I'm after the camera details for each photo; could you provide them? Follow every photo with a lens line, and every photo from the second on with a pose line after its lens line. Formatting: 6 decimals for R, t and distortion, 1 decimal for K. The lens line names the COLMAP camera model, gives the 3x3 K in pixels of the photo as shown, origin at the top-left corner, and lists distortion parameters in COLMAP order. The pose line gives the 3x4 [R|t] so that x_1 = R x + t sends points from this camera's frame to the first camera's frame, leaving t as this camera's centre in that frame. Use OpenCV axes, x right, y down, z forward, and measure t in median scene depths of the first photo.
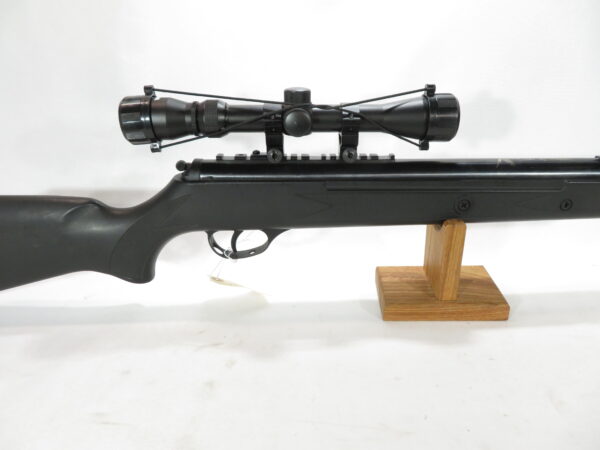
lens RADIAL K [[408.6, 0, 300.0], [0, 408.6, 225.0], [0, 0, 1]] dist [-0.030329, -0.000248]
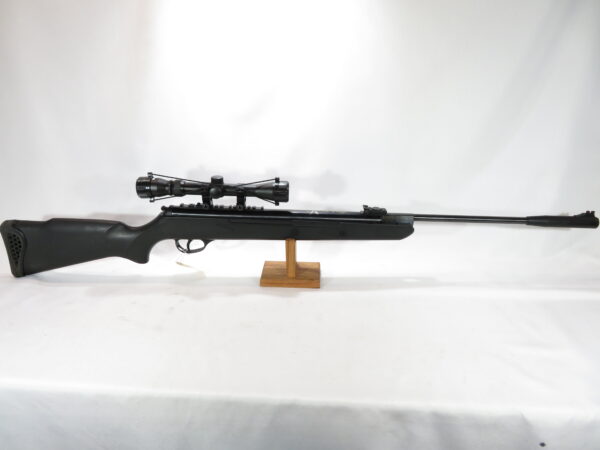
lens RADIAL K [[408.6, 0, 300.0], [0, 408.6, 225.0], [0, 0, 1]] dist [-0.030329, -0.000248]
pose [[0.999197, 0.038458, 0.011208, 0.403292], [-0.038259, 0.999115, -0.017482, -0.048293], [-0.011870, 0.017039, 0.999784, -1.142878]]
